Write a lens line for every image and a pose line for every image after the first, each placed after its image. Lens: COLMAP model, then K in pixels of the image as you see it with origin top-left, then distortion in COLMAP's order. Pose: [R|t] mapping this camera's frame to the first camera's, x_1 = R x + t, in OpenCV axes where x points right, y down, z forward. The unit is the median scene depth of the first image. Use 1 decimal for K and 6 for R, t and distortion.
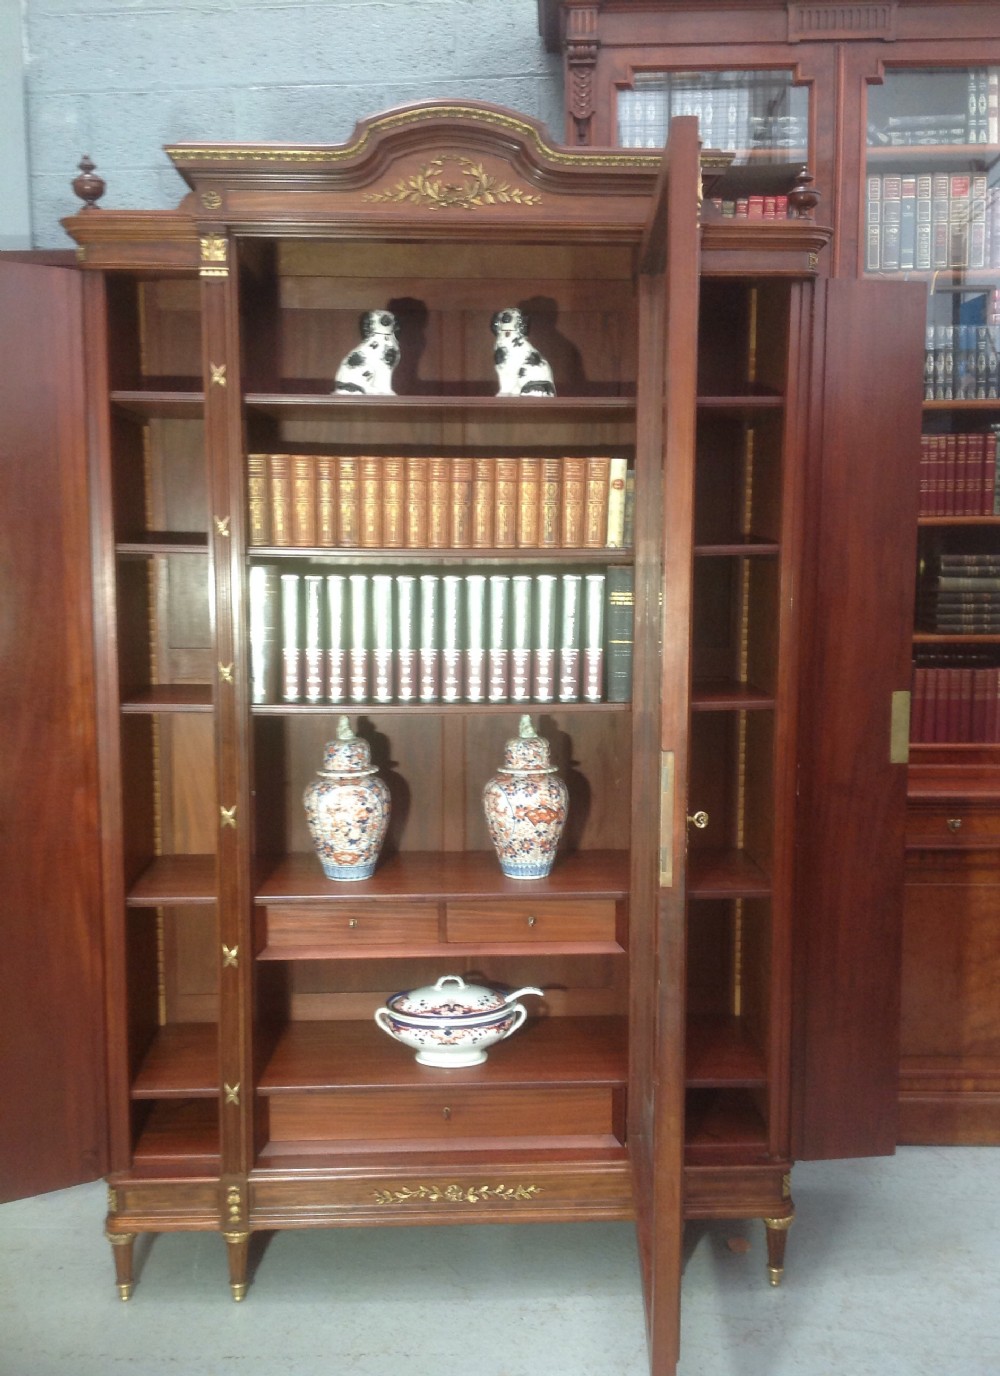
lens RADIAL K [[1301.6, 0, 520.3], [0, 1301.6, 687.2], [0, 0, 1]] dist [0.010893, -0.028052]
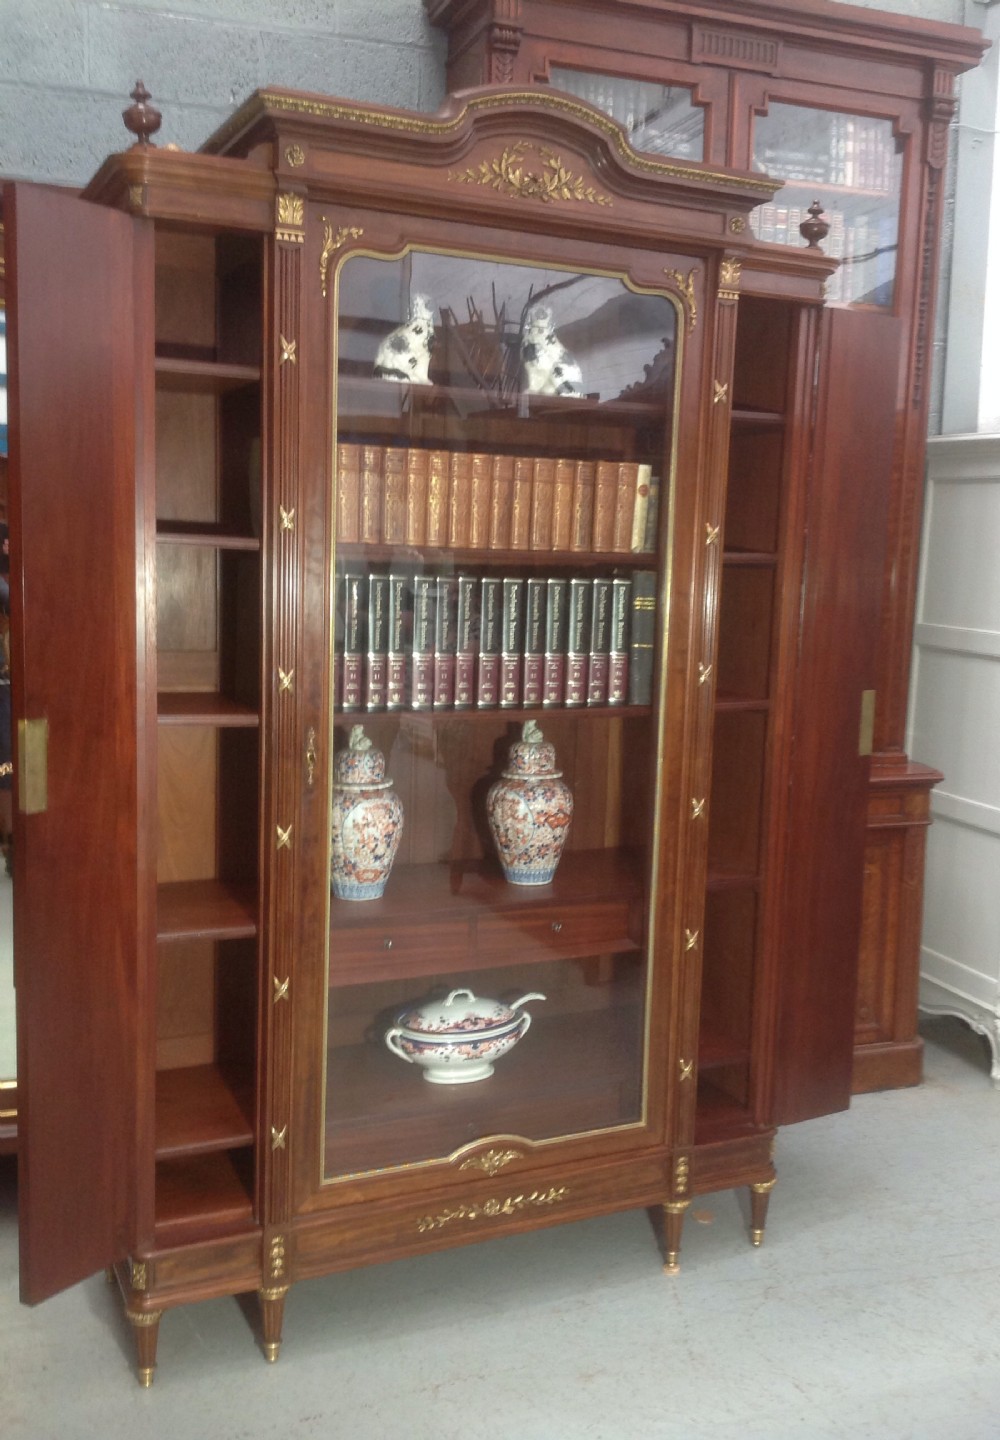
lens RADIAL K [[1356.4, 0, 532.2], [0, 1356.4, 723.9], [0, 0, 1]] dist [0.004766, -0.003446]
pose [[0.920679, -0.022684, 0.389660, -0.404035], [0.010827, 0.999410, 0.032599, -0.008926], [-0.390169, -0.025795, 0.920382, 0.054257]]
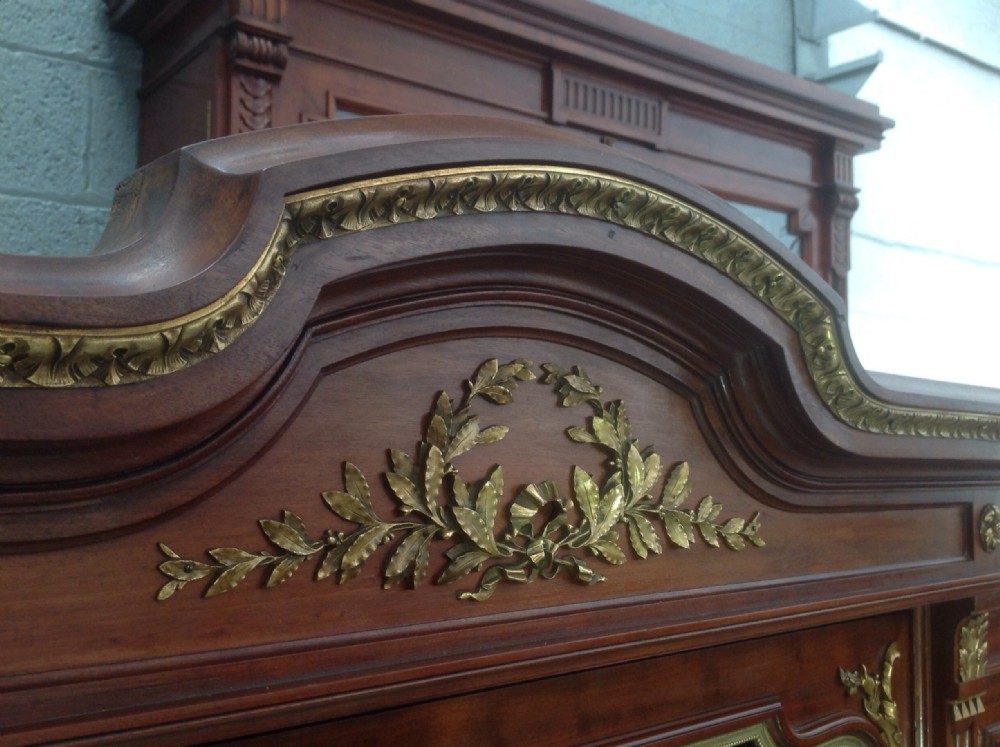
lens RADIAL K [[1003.1, 0, 500.0], [0, 1003.1, 373.5], [0, 0, 1]] dist [0.134674, -0.281793]
pose [[0.775390, 0.060349, 0.628592, -0.150005], [0.066095, 0.982199, -0.175829, -0.333230], [-0.628014, 0.177883, 0.757599, 0.772173]]
